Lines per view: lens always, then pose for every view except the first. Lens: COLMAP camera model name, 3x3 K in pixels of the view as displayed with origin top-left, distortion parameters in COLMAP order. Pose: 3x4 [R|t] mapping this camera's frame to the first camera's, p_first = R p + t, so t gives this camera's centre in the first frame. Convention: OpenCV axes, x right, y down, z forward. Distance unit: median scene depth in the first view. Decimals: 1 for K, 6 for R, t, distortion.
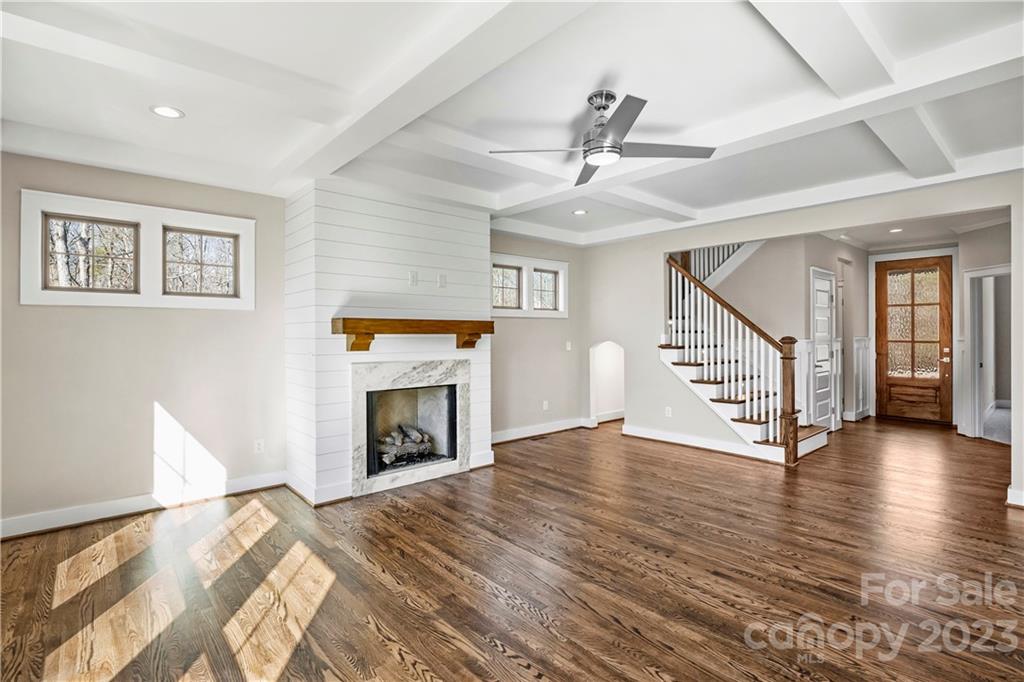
lens RADIAL K [[488.8, 0, 507.3], [0, 488.8, 339.7], [0, 0, 1]] dist [0.015038, 0.000089]
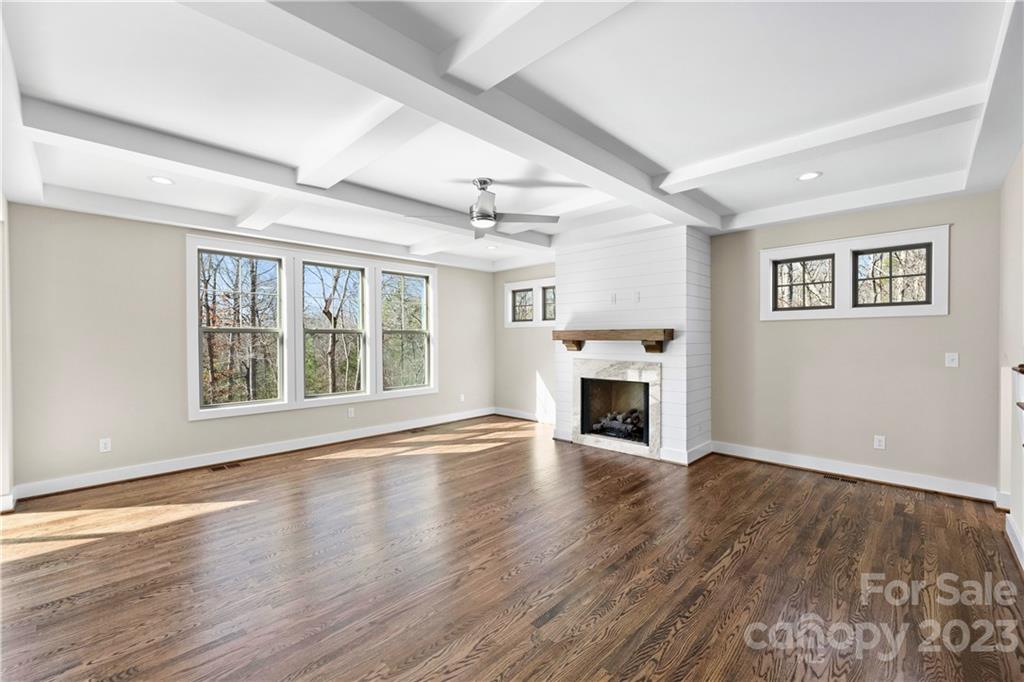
lens RADIAL K [[418.9, 0, 515.8], [0, 418.9, 342.9], [0, 0, 1]] dist [-0.022558, 0.001039]
pose [[0.067239, 0.004710, -0.997726, 0.981484], [-0.013645, 0.999900, 0.003801, -0.004855], [0.997644, 0.013358, 0.067297, 0.683327]]
